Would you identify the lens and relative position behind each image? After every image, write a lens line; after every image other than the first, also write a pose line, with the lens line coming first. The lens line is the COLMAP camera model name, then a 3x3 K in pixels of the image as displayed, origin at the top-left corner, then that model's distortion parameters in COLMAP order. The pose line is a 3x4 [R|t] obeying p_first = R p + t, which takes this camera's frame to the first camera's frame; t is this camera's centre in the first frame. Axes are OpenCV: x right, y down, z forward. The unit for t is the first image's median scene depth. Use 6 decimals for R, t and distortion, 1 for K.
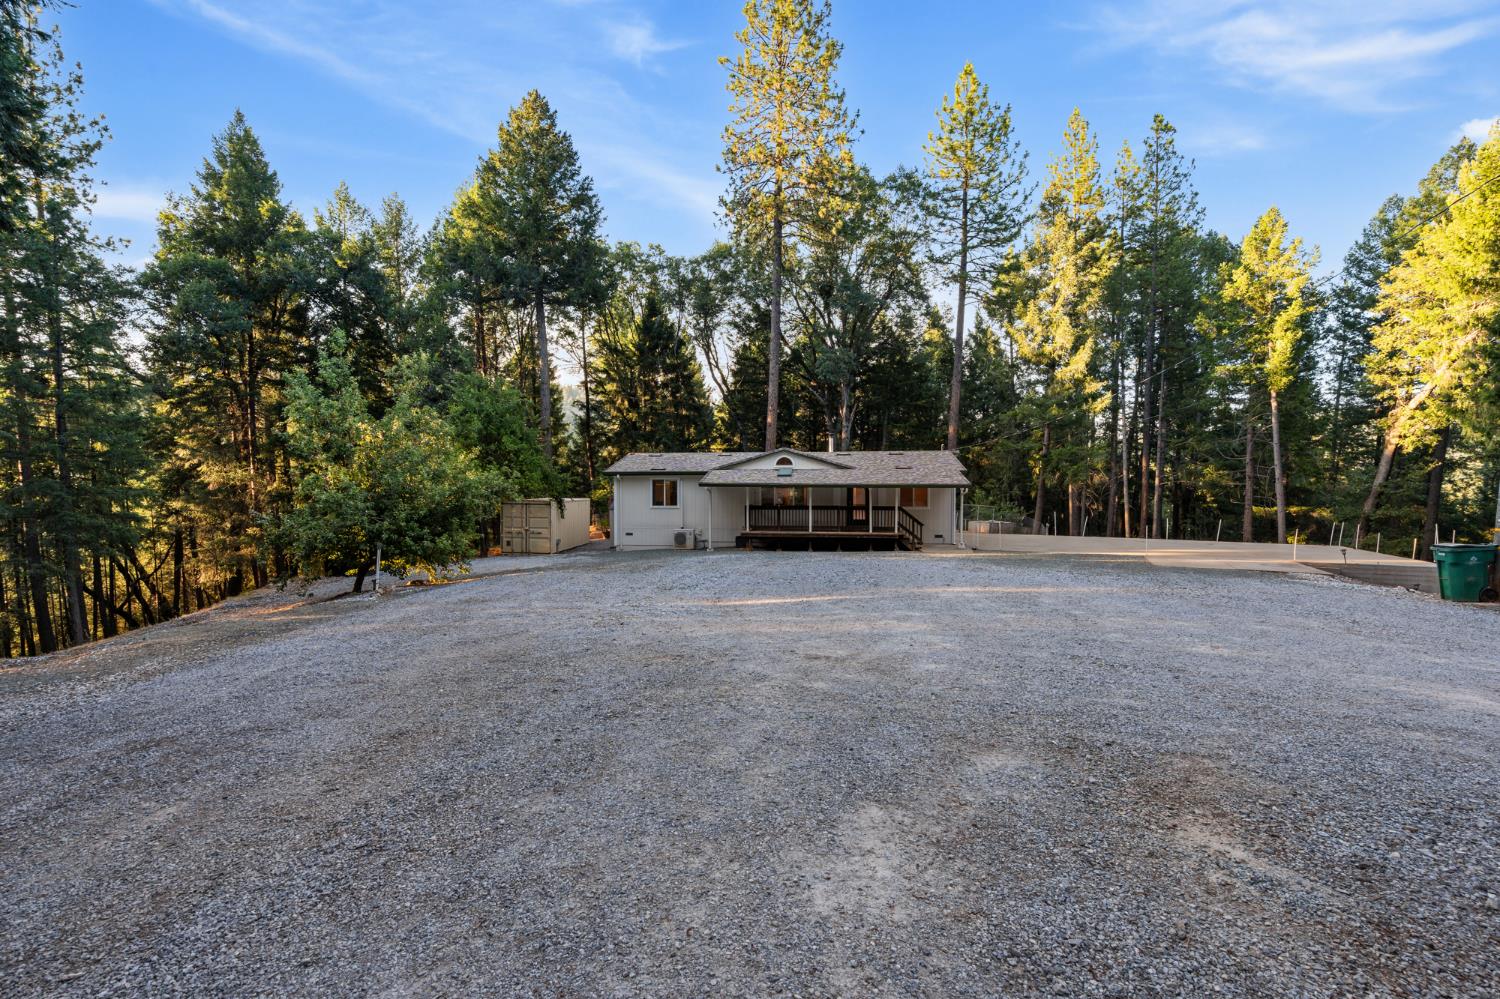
lens RADIAL K [[672.9, 0, 746.7], [0, 672.9, 516.1], [0, 0, 1]] dist [-0.001922, 0.001502]
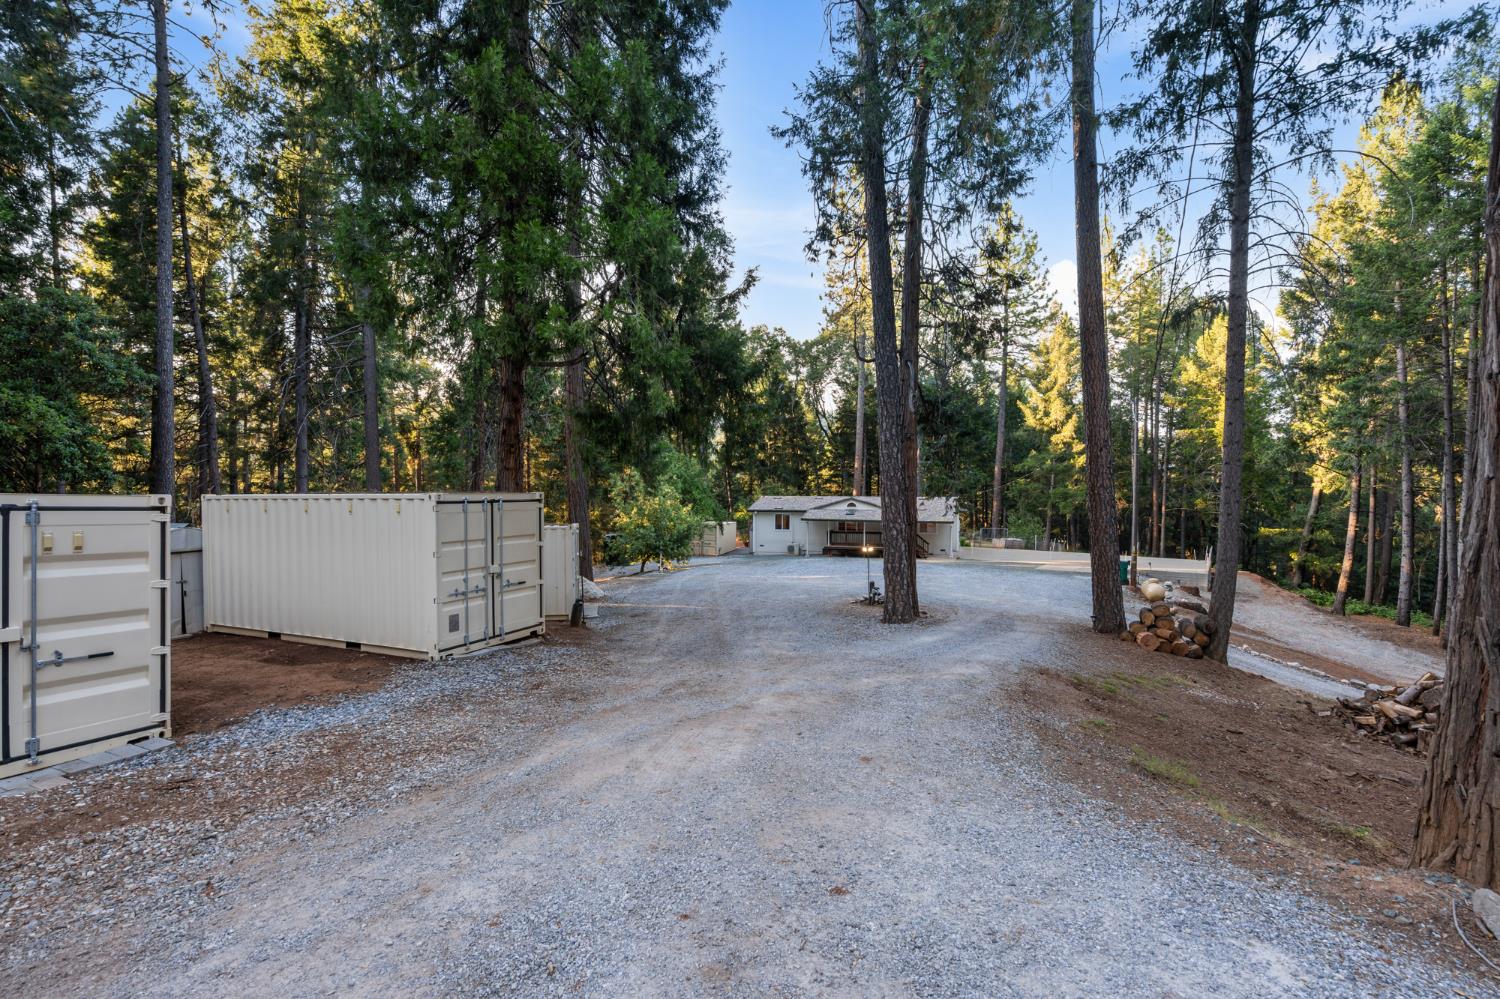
lens RADIAL K [[672.9, 0, 738.3], [0, 672.9, 508.8], [0, 0, 1]] dist [-0.001922, 0.001502]
pose [[0.981516, 0.006756, -0.191261, 0.081344], [-0.009082, 0.999895, -0.011289, -0.040142], [0.191165, 0.012817, 0.981474, -0.599247]]
